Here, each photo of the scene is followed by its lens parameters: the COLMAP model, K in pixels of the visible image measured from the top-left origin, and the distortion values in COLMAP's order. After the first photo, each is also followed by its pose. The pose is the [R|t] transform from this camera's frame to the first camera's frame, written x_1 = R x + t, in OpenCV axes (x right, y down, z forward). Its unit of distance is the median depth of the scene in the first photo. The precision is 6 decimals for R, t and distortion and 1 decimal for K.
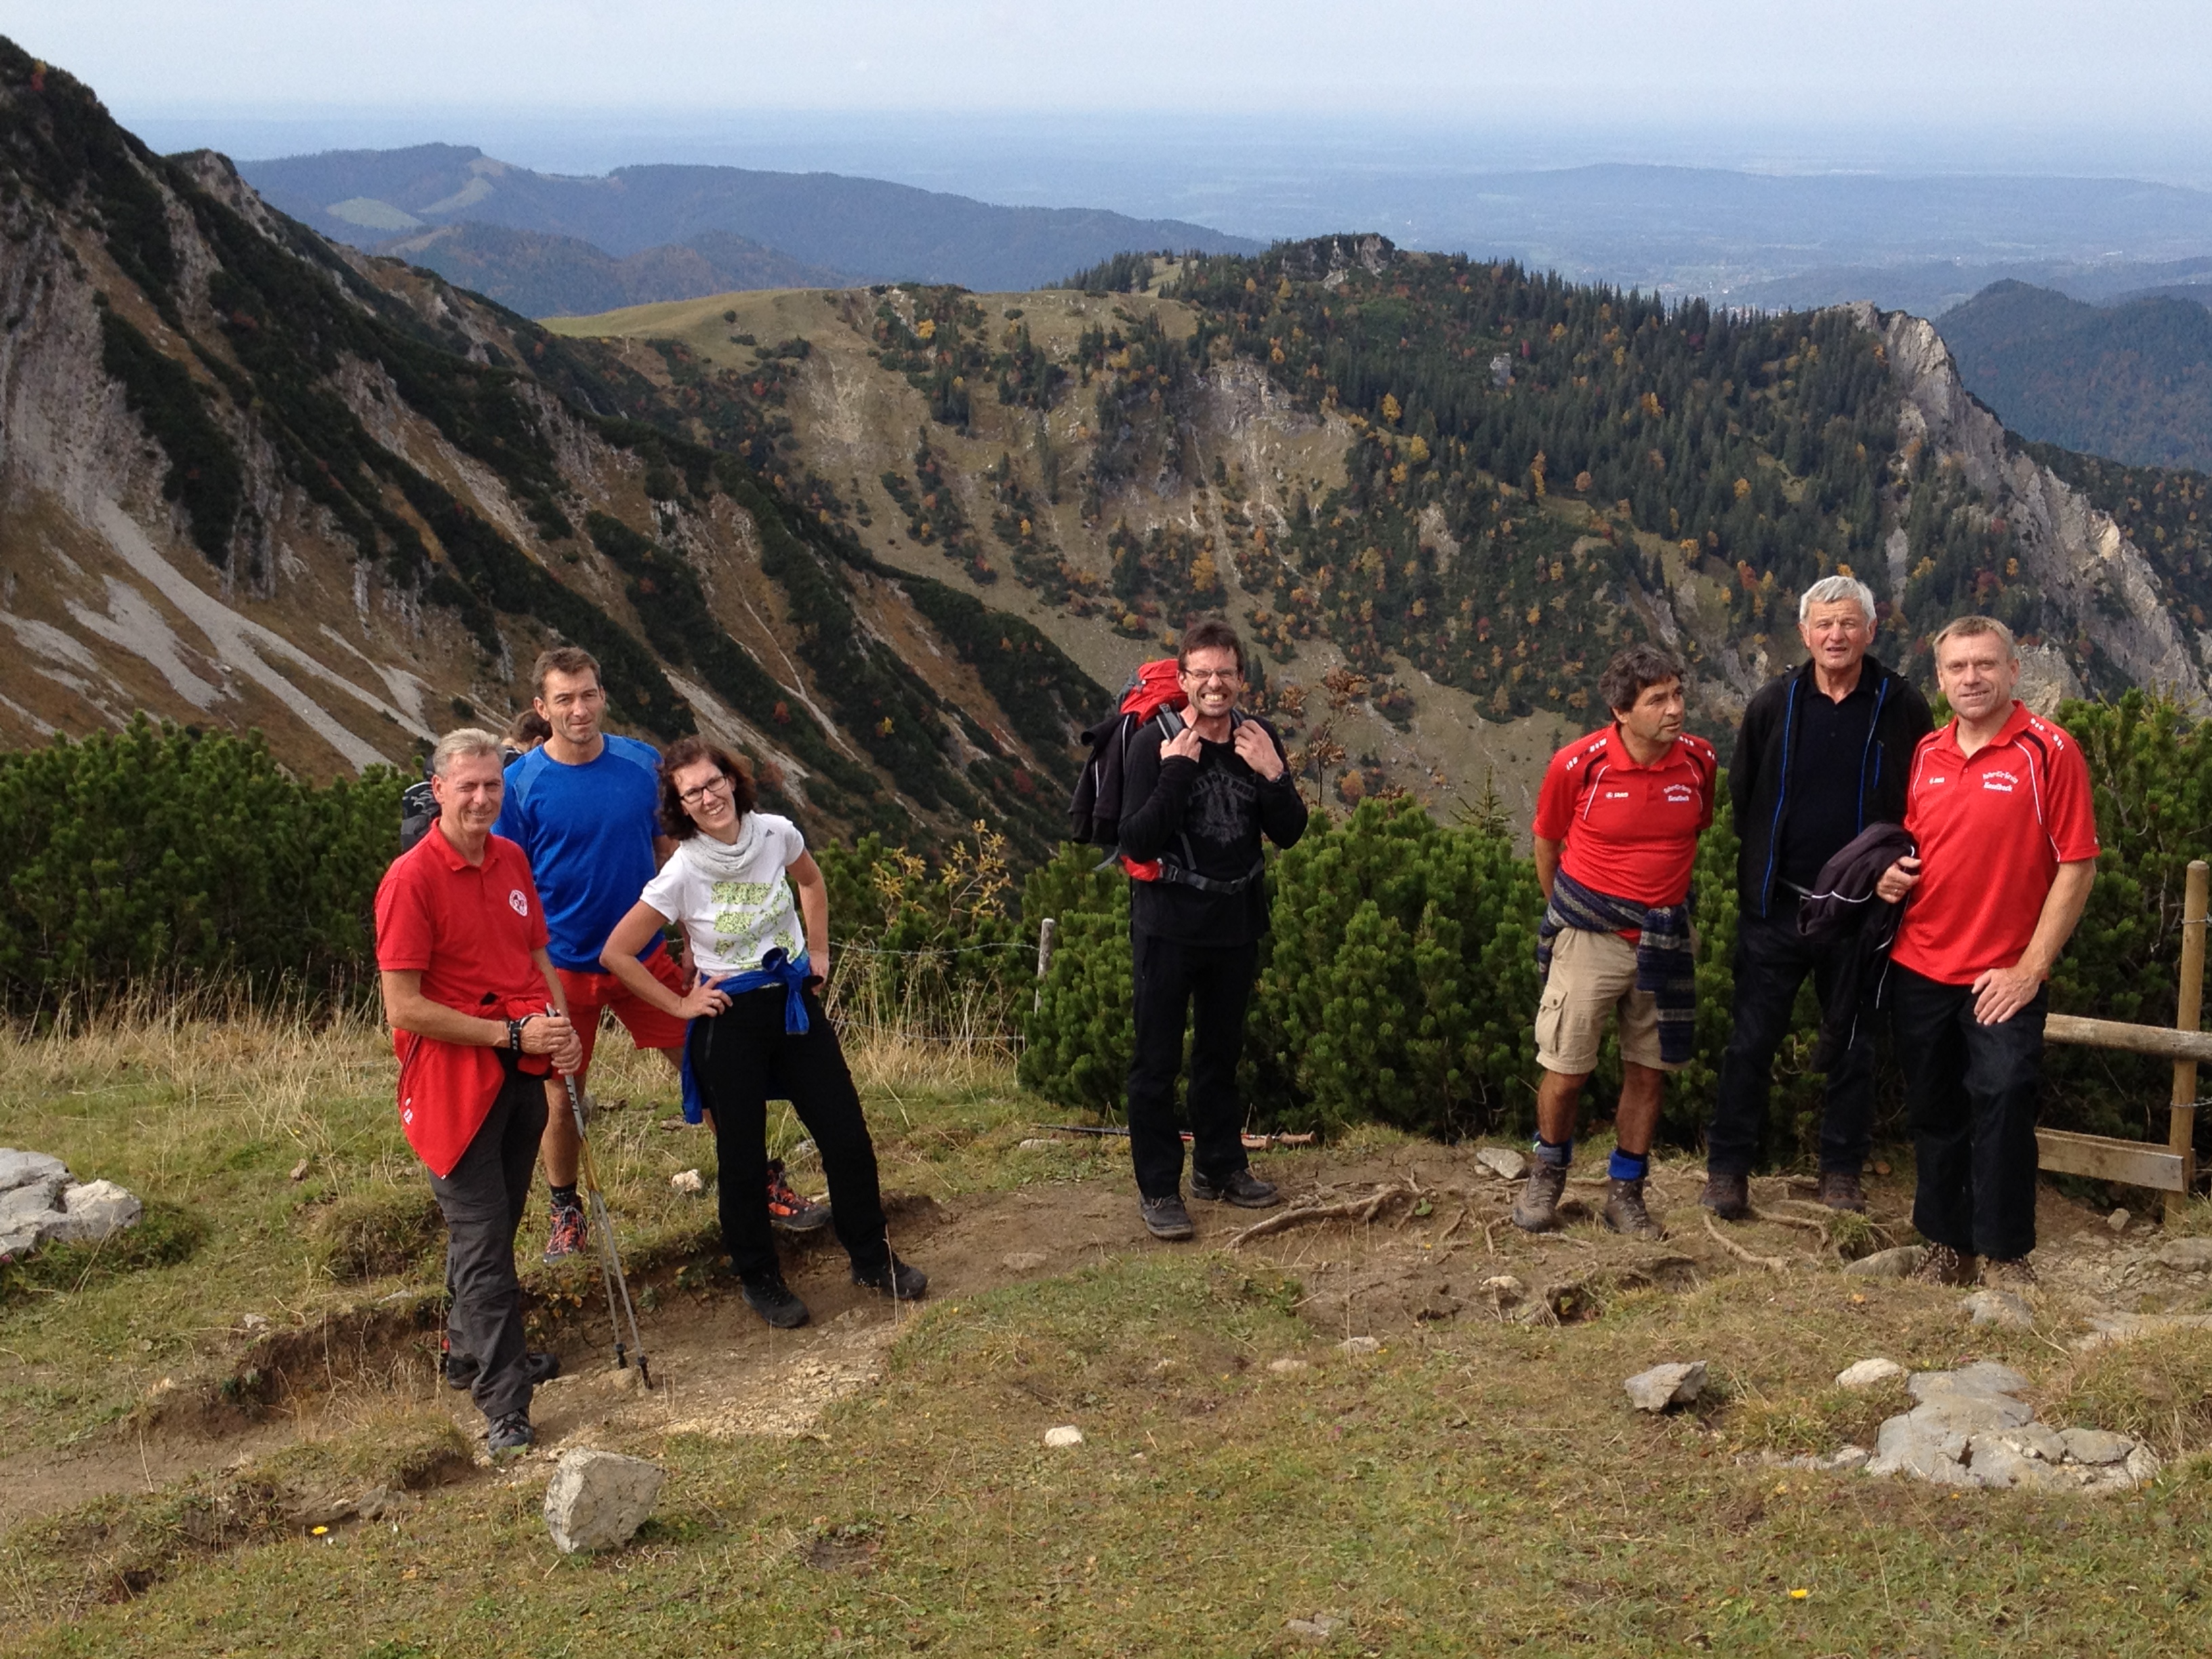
lens RADIAL K [[3256.8, 0, 1106.0], [0, 3256.8, 829.5], [0, 0, 1]] dist [0.139613, -0.270045]
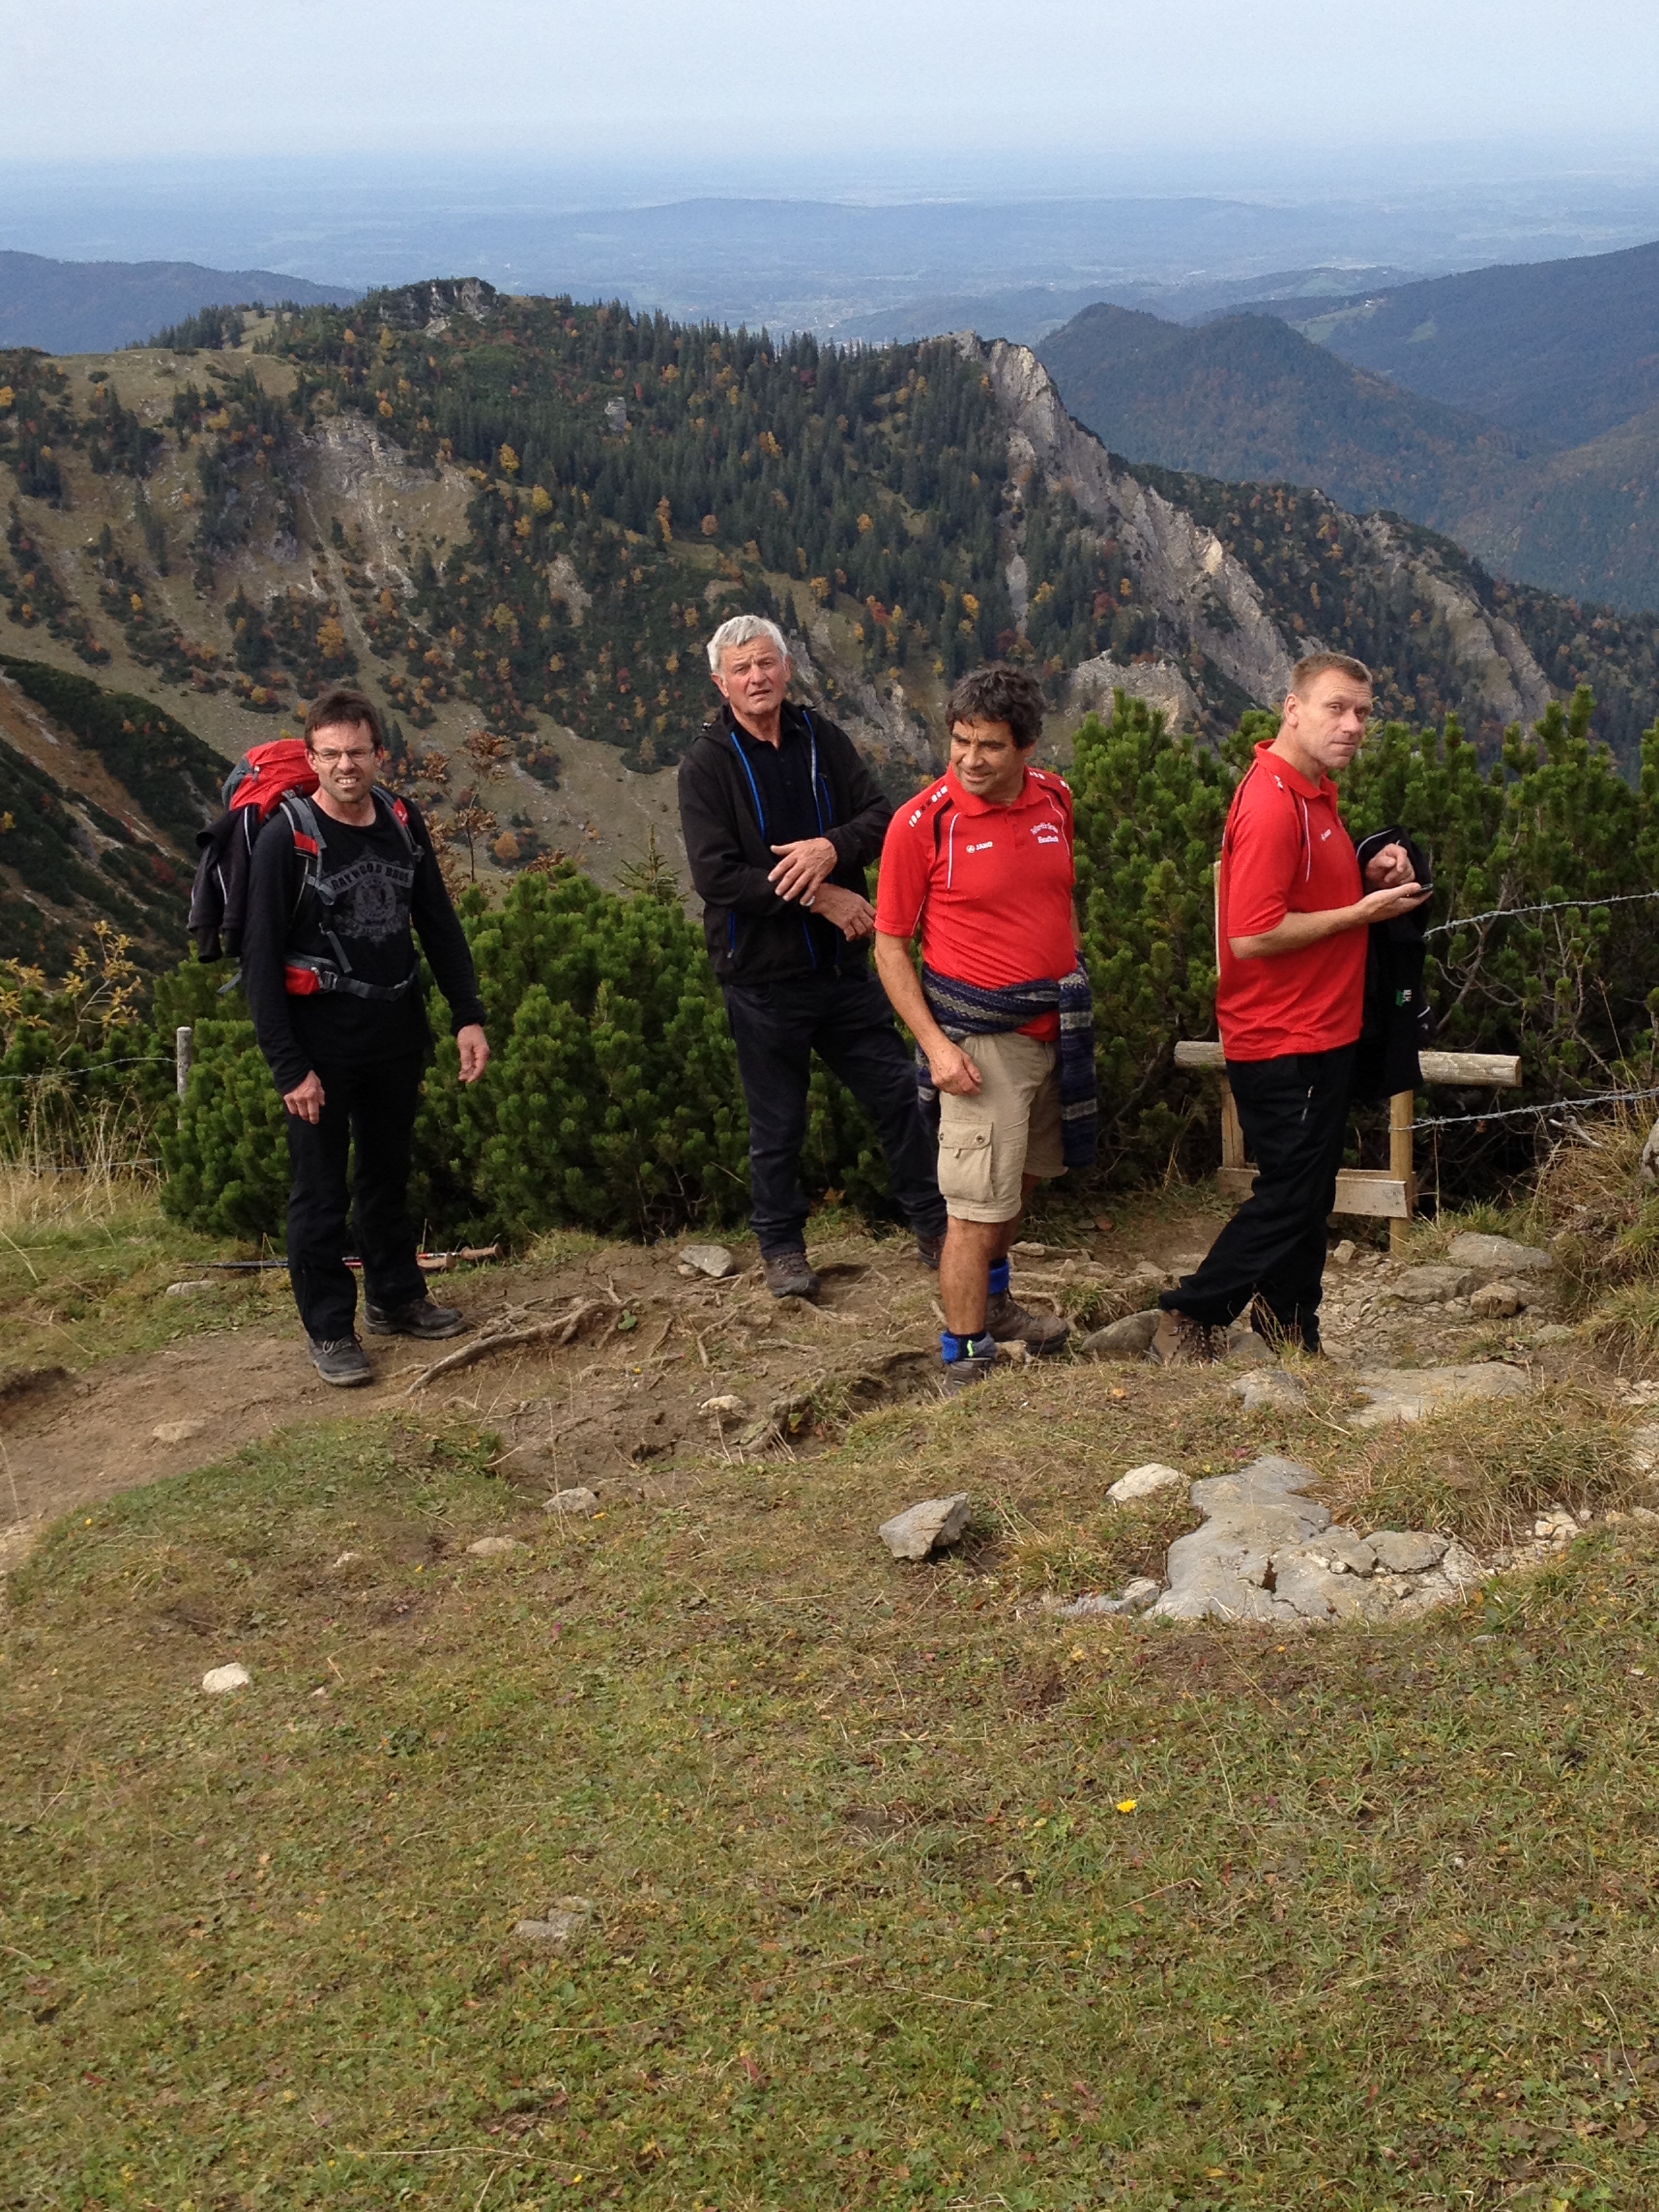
lens RADIAL K [[3256.8, 0, 961.8], [0, 3256.8, 1102.3], [0, 0, 1]] dist [0.139613, -0.270045]
pose [[0.974294, -0.093441, 0.204986, 0.009300], [0.079578, 0.994012, 0.074880, -0.006372], [-0.210755, -0.056643, 0.975896, 0.120512]]
